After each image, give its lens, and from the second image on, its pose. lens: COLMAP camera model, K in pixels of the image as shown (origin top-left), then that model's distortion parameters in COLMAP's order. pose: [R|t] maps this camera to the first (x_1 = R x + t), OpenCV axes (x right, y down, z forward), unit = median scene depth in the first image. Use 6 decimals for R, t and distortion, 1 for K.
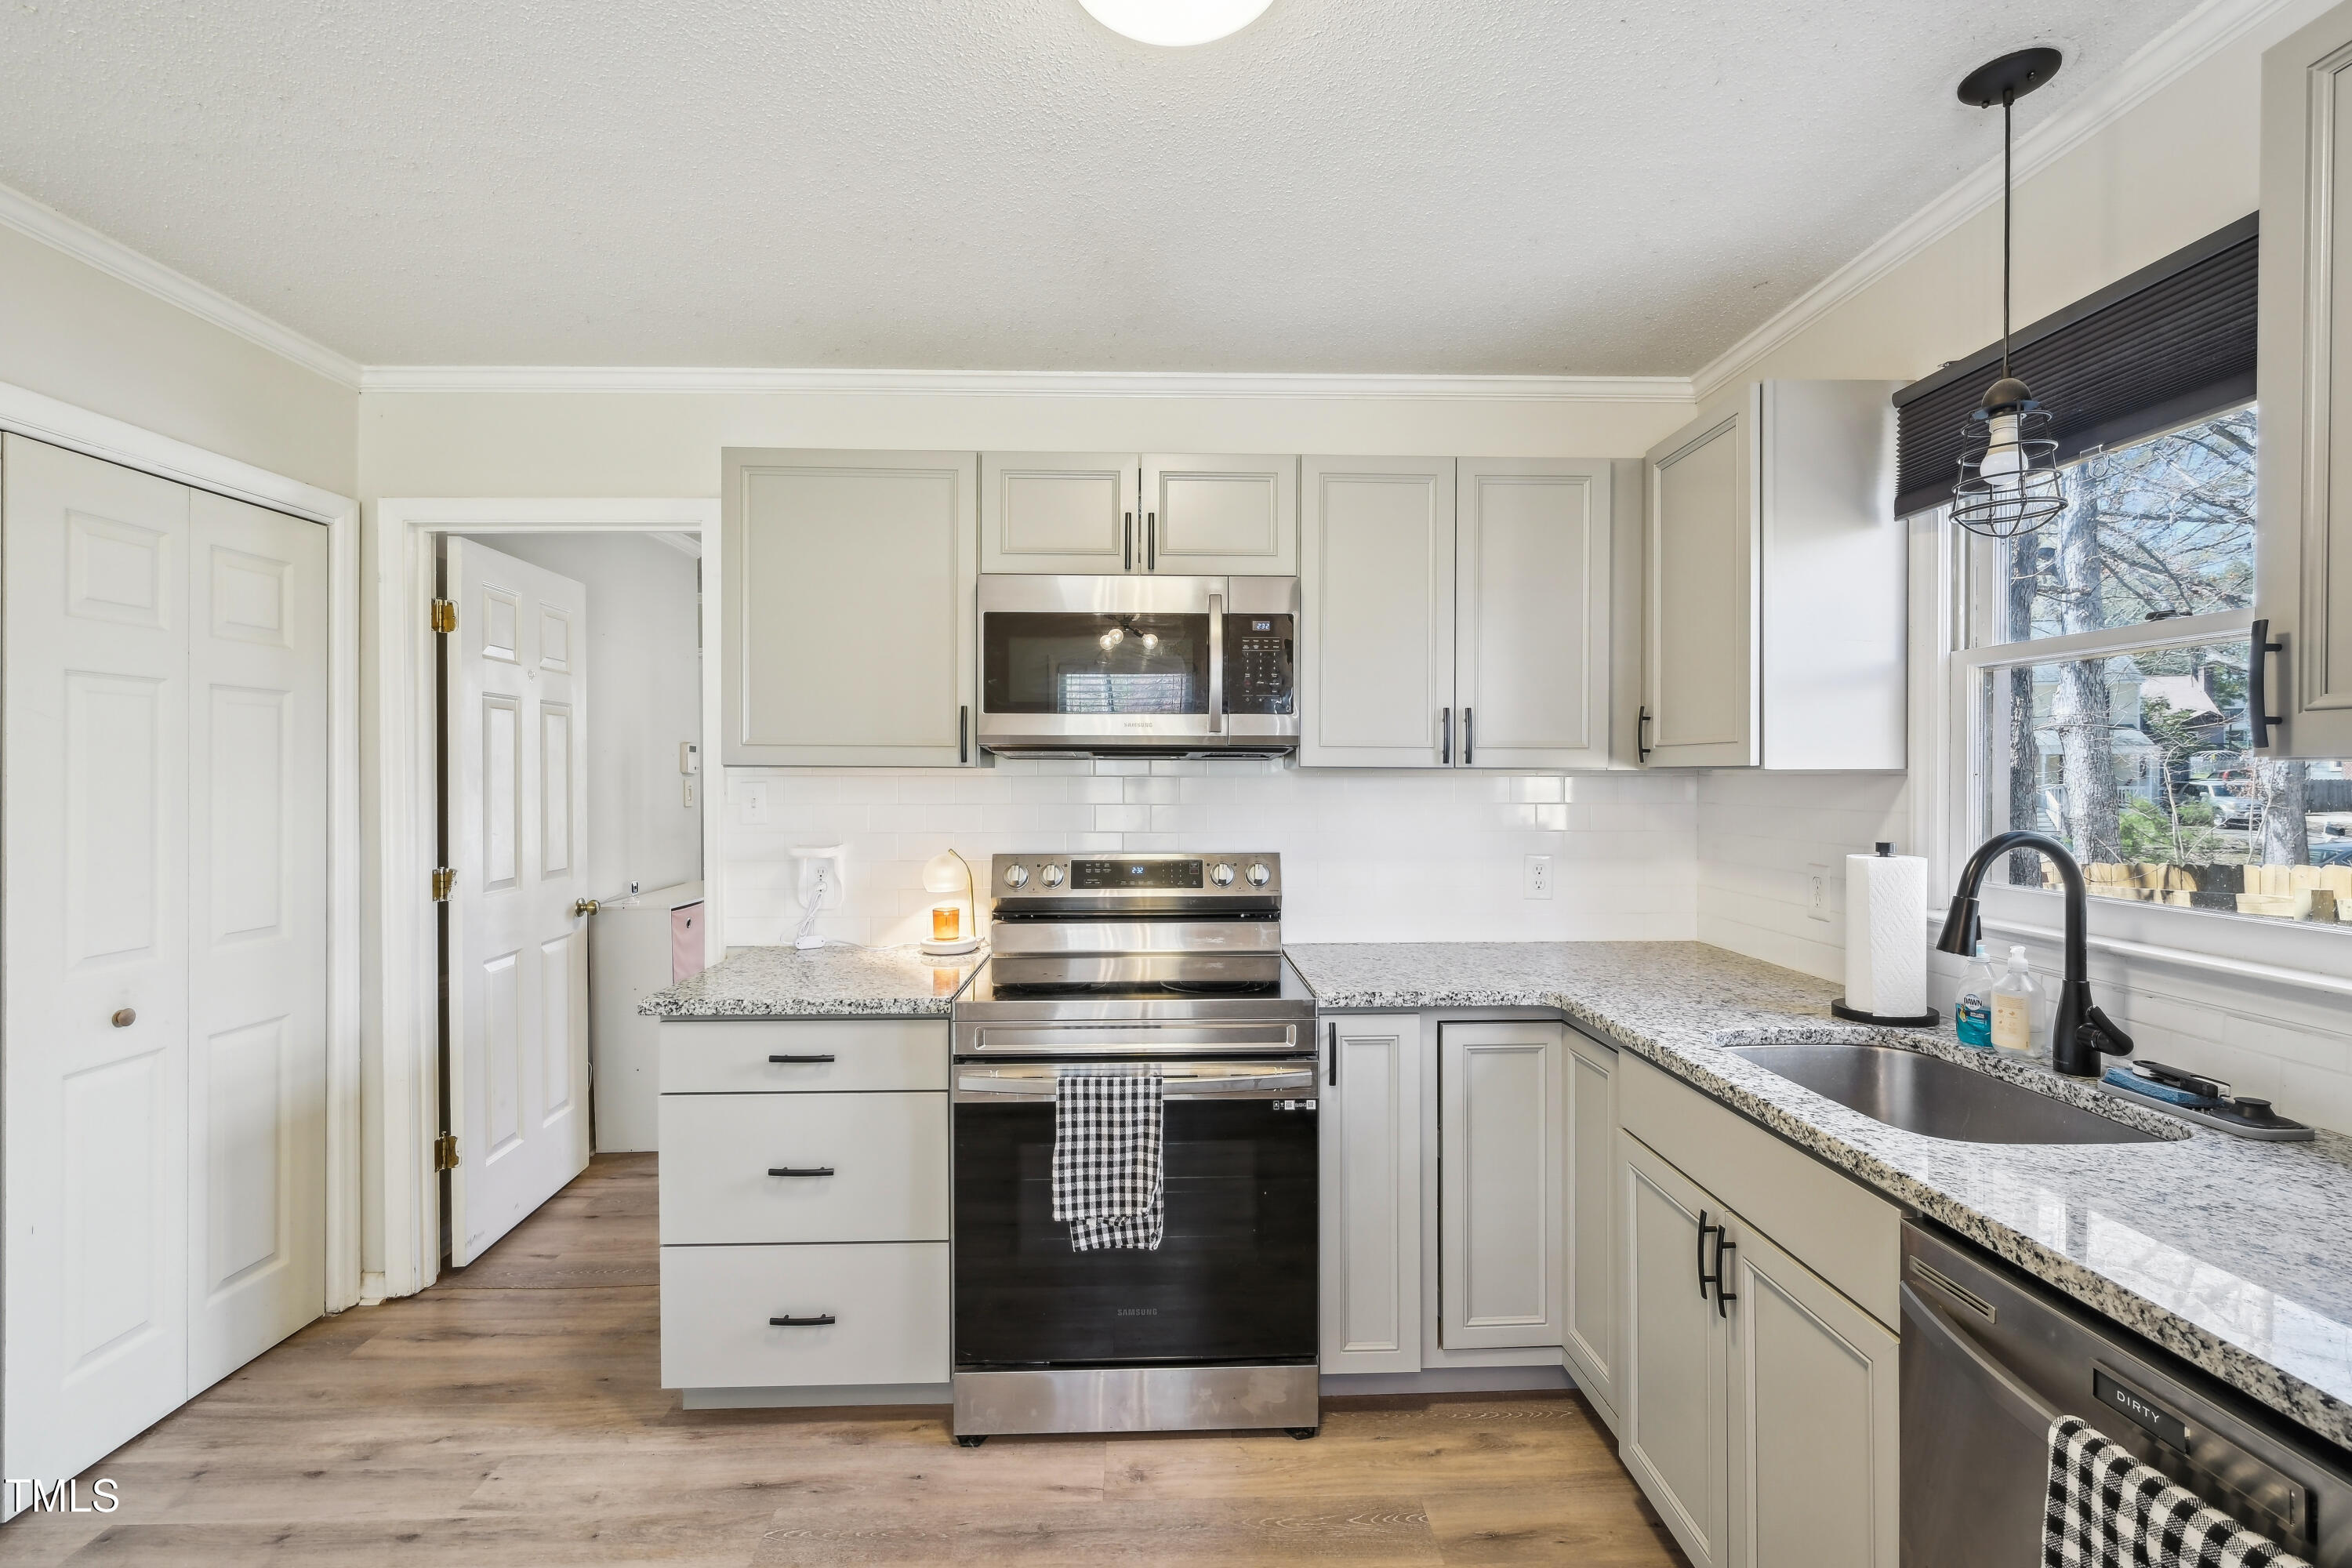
lens RADIAL K [[1059.0, 0, 1168.6], [0, 1059.0, 785.1], [0, 0, 1]] dist [0.000994, -0.000031]
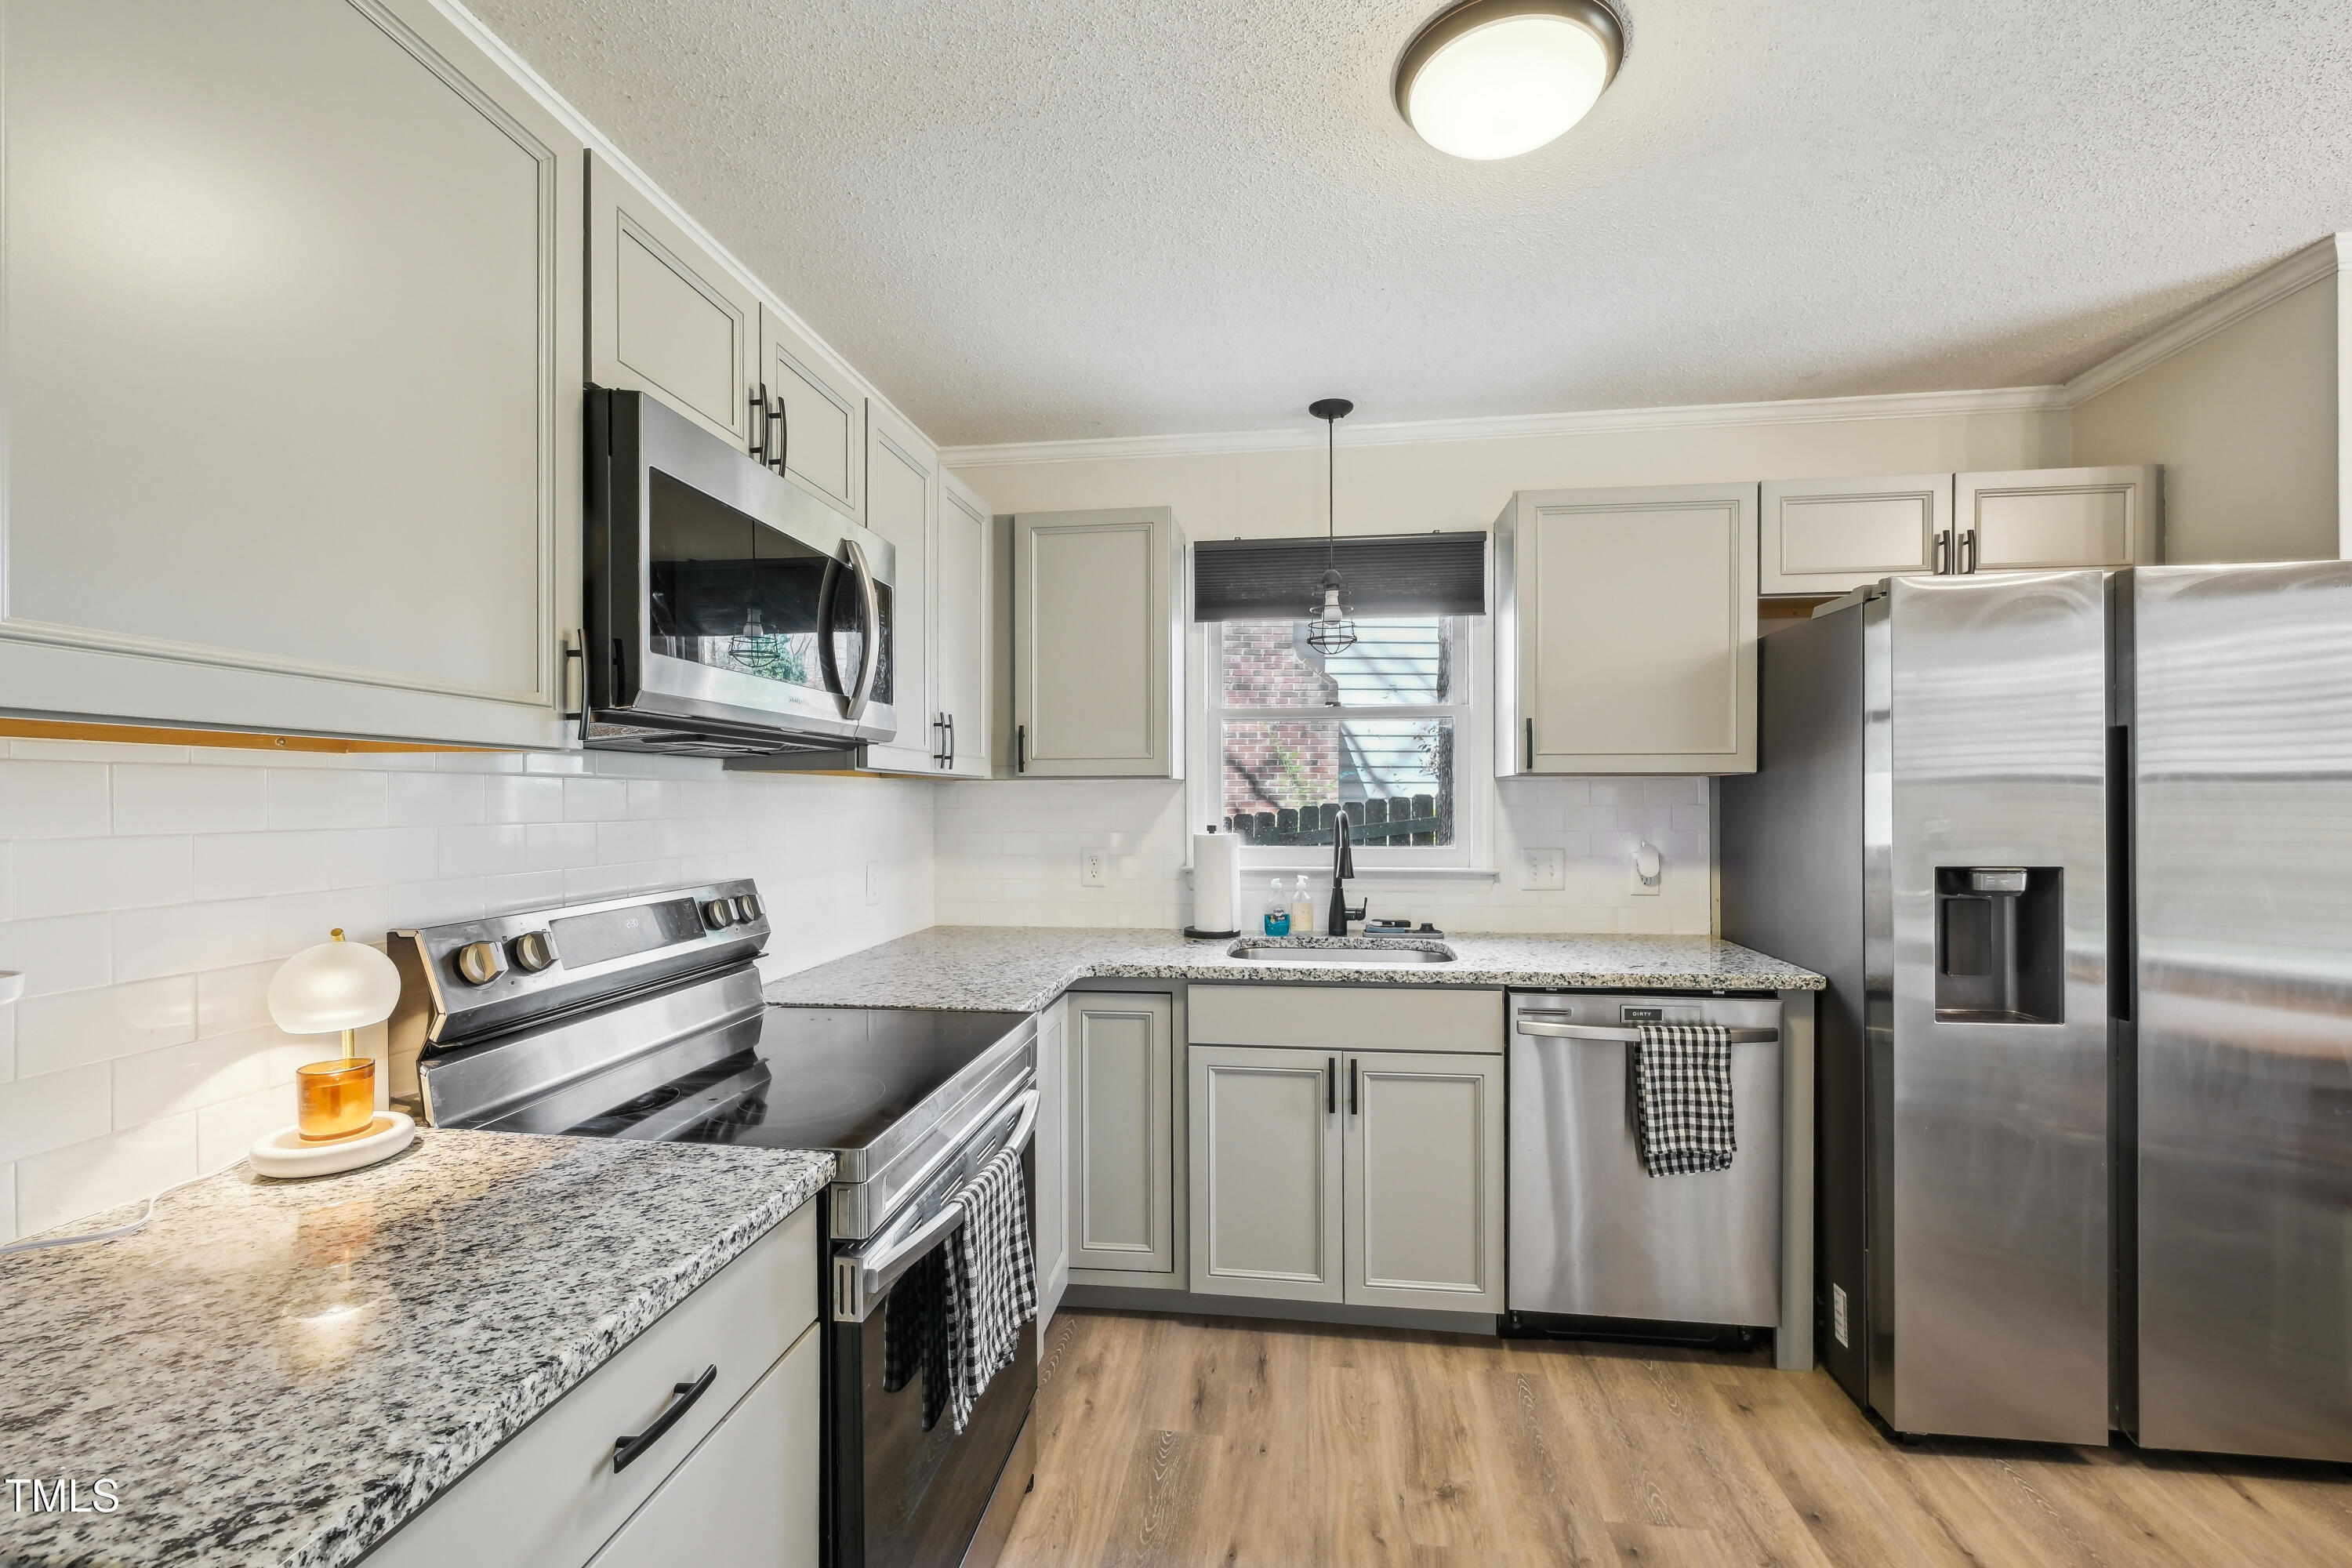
lens RADIAL K [[975.8, 0, 1189.3], [0, 975.8, 803.6], [0, 0, 1]] dist [-0.001050, -0.000140]
pose [[0.154778, -0.008575, 0.987912, -0.697450], [0.012794, 0.999896, 0.006674, 0.010610], [-0.987866, 0.011607, 0.154872, 0.721726]]
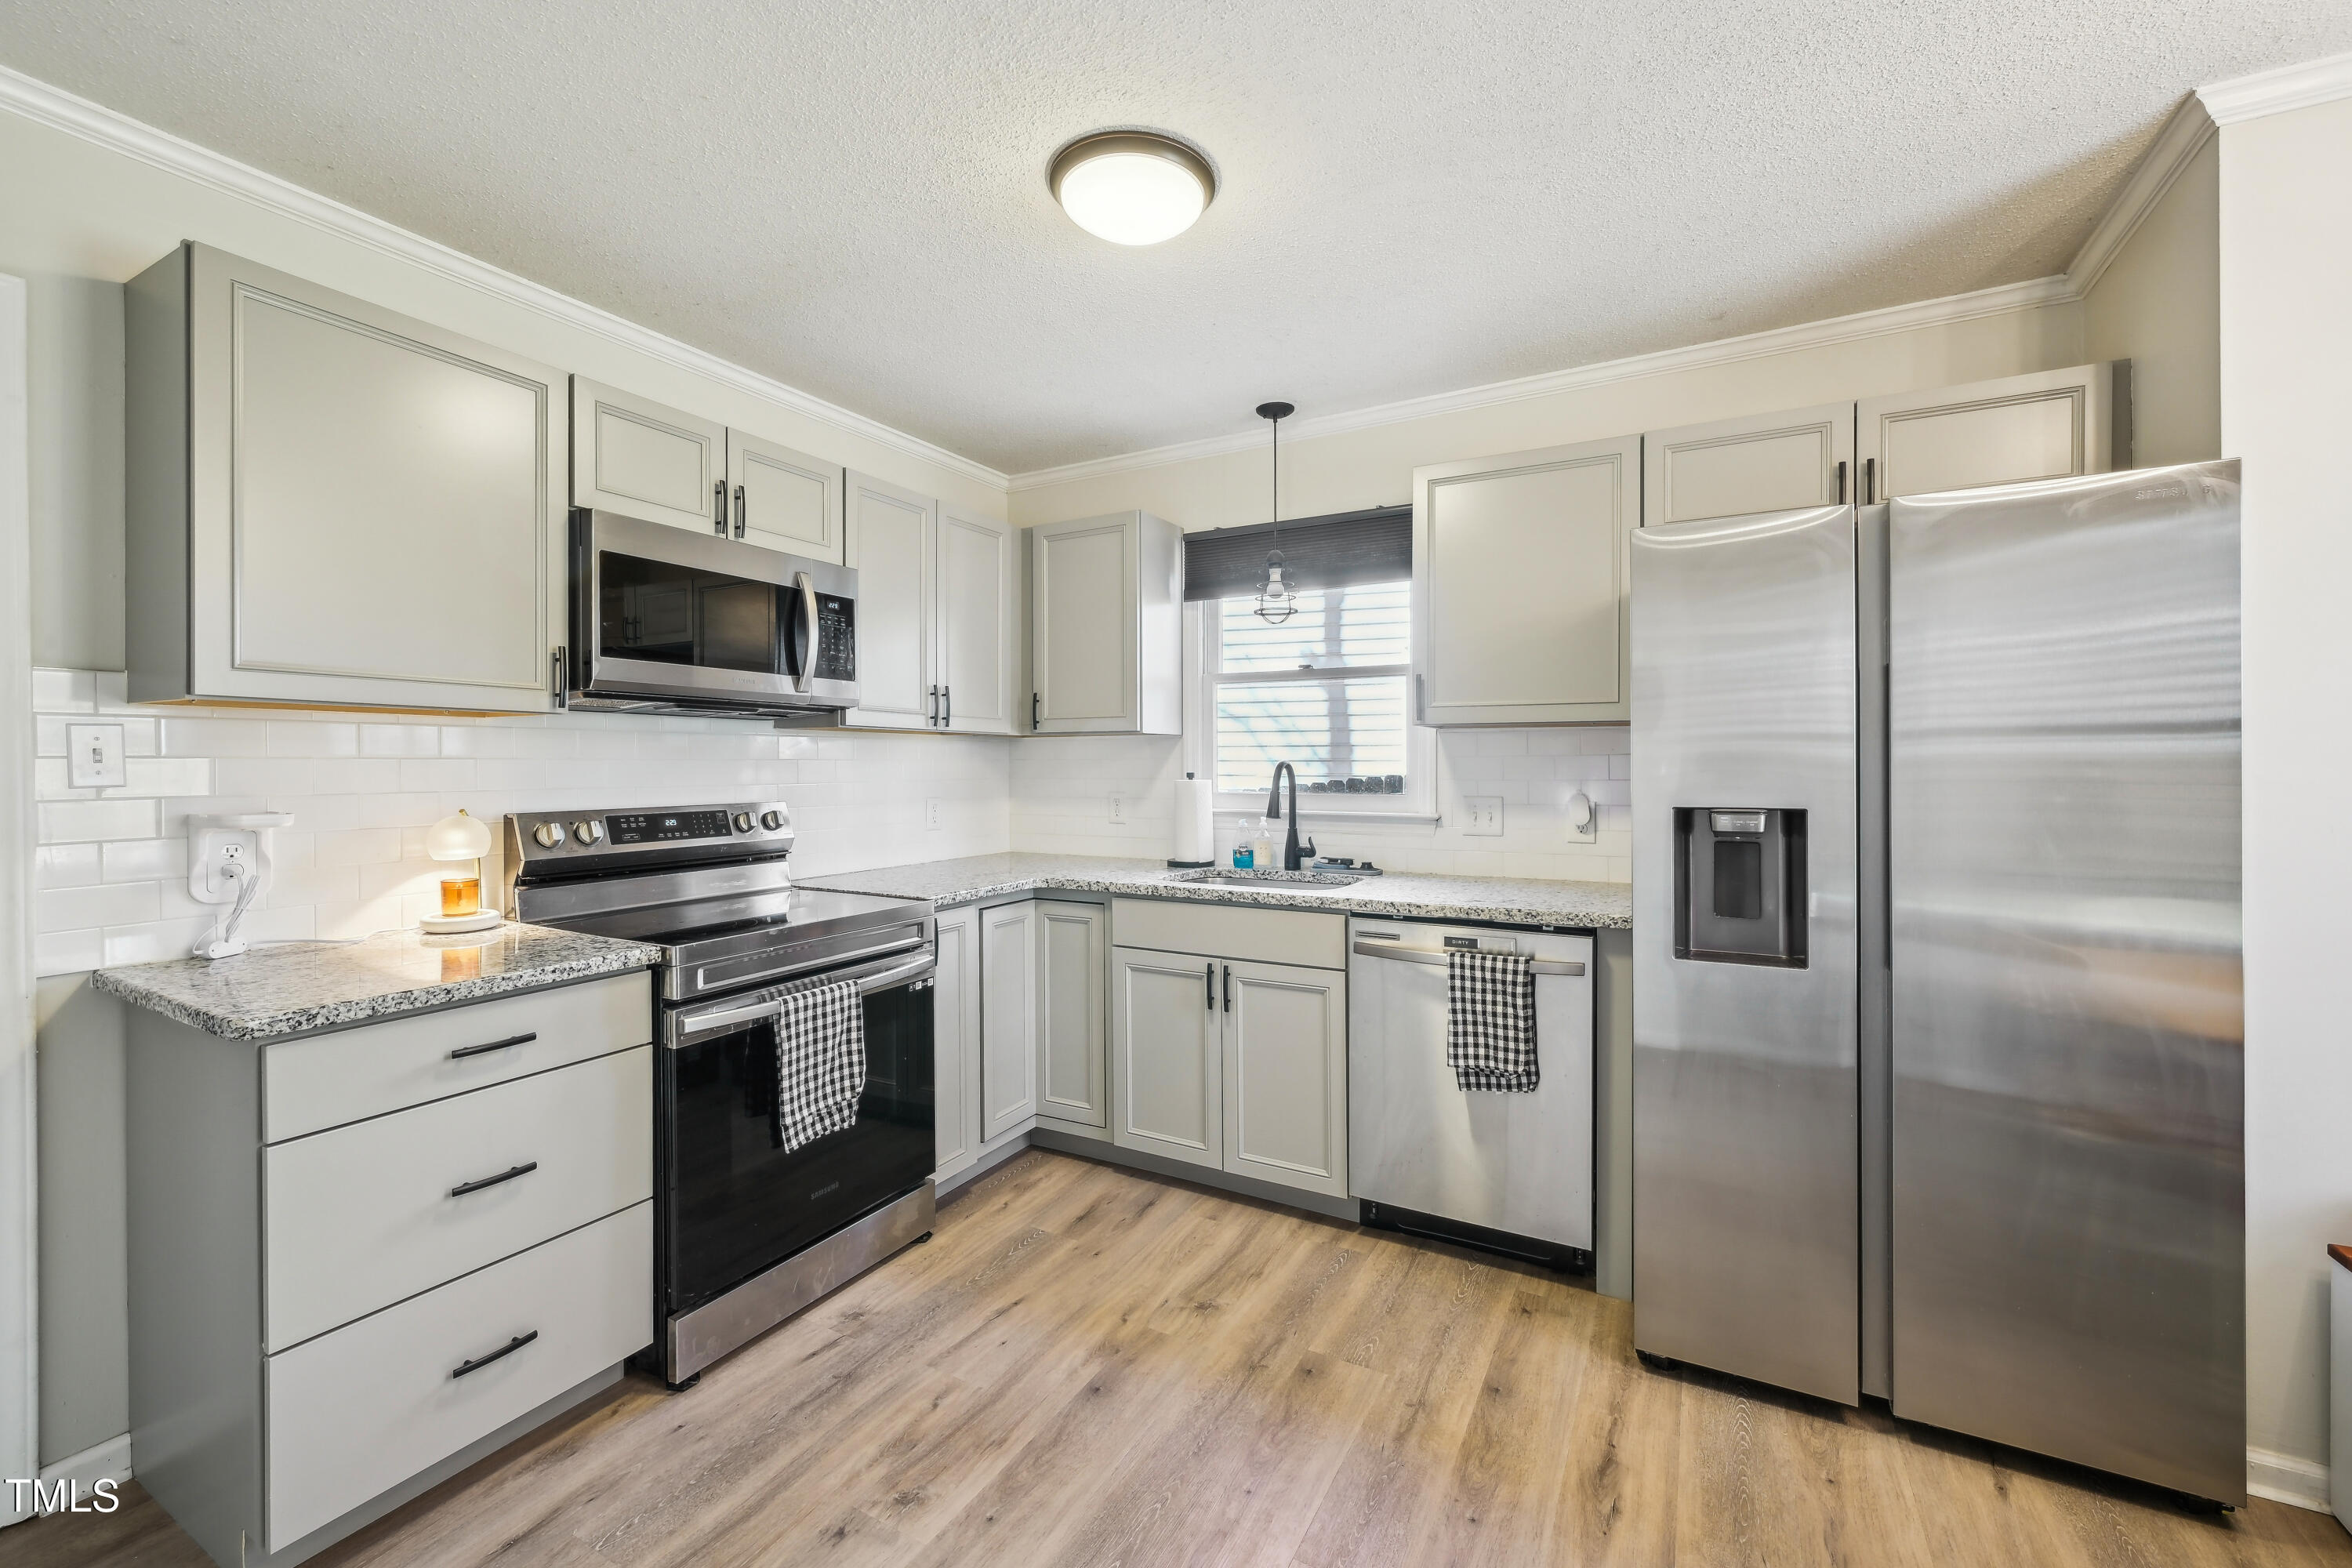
lens RADIAL K [[960.3, 0, 1180.1], [0, 960.3, 773.8], [0, 0, 1]] dist [0.001819, -0.000388]
pose [[0.507324, -0.010358, 0.861693, -0.725306], [0.010173, 0.999930, 0.006030, 0.041037], [-0.861696, 0.005707, 0.507393, 0.131807]]
